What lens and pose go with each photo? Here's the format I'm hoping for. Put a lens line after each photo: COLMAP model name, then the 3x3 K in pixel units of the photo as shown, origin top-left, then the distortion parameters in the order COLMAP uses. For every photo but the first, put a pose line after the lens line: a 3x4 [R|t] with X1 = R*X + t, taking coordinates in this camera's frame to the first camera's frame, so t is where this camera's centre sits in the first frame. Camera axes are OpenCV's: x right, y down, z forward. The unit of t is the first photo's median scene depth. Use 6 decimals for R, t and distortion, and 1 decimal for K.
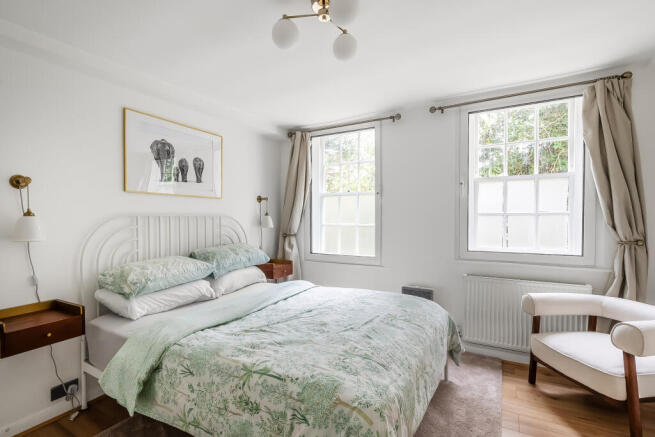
lens RADIAL K [[300.0, 0, 324.3], [0, 300.0, 224.6], [0, 0, 1]] dist [0.000050, 0.000024]
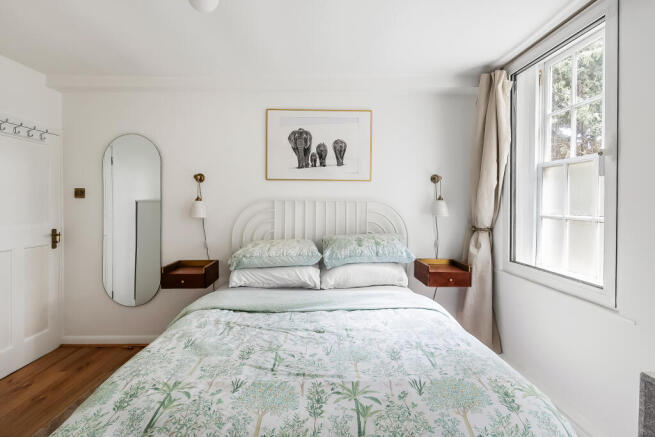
lens RADIAL K [[331.0, 0, 327.4], [0, 331.0, 204.4], [0, 0, 1]] dist [0.000569, 0.000005]
pose [[0.517870, 0.009665, -0.855405, 0.526004], [-0.026869, 0.999627, -0.004972, -0.012802], [0.855037, 0.025558, 0.517937, 0.486254]]
